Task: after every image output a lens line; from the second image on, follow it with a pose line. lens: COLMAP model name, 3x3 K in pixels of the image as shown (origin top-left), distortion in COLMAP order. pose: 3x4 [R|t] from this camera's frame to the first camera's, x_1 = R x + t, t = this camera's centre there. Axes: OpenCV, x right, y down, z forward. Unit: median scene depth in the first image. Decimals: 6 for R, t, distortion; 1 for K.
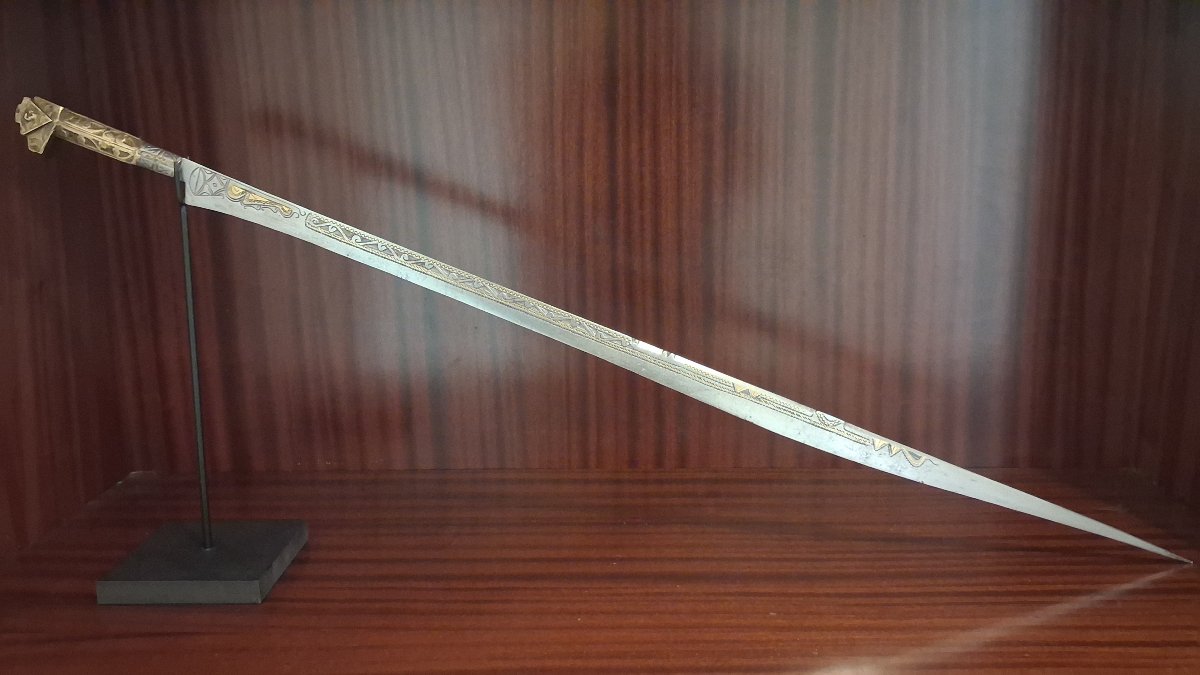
lens RADIAL K [[1098.4, 0, 594.8], [0, 1098.4, 369.8], [0, 0, 1]] dist [0.004583, 0.003053]
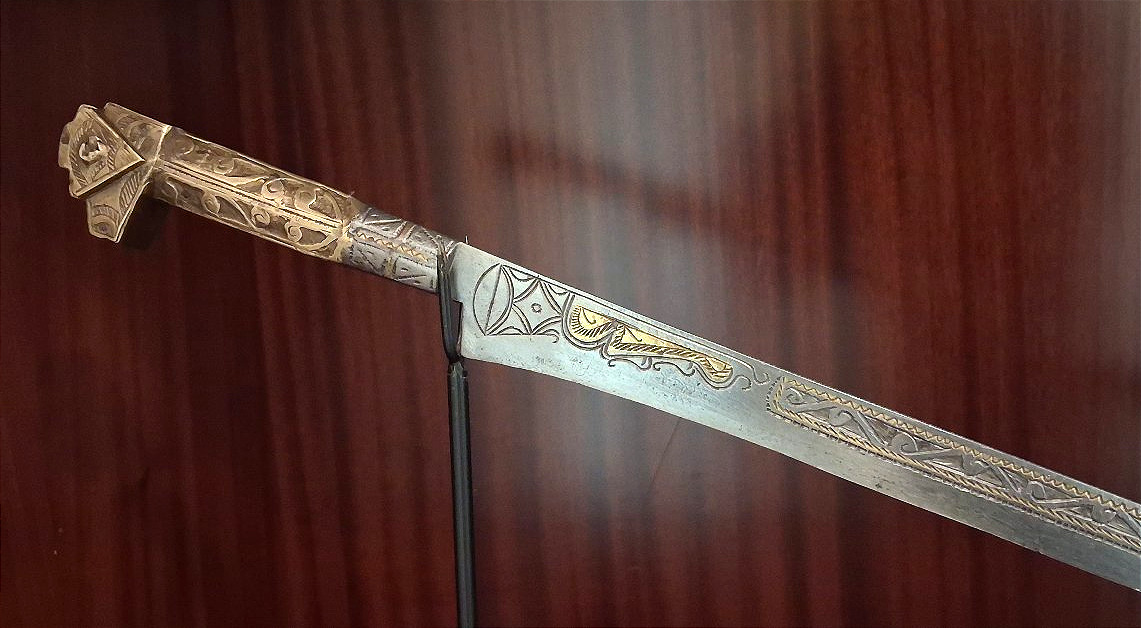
lens RADIAL K [[1040.5, 0, 570.5], [0, 1040.5, 314.0], [0, 0, 1]] dist [-0.038556, -0.004945]
pose [[0.991856, -0.015144, -0.126458, -0.289709], [0.007746, 0.998241, -0.058786, -0.145722], [0.127126, 0.057328, 0.990229, 0.645121]]
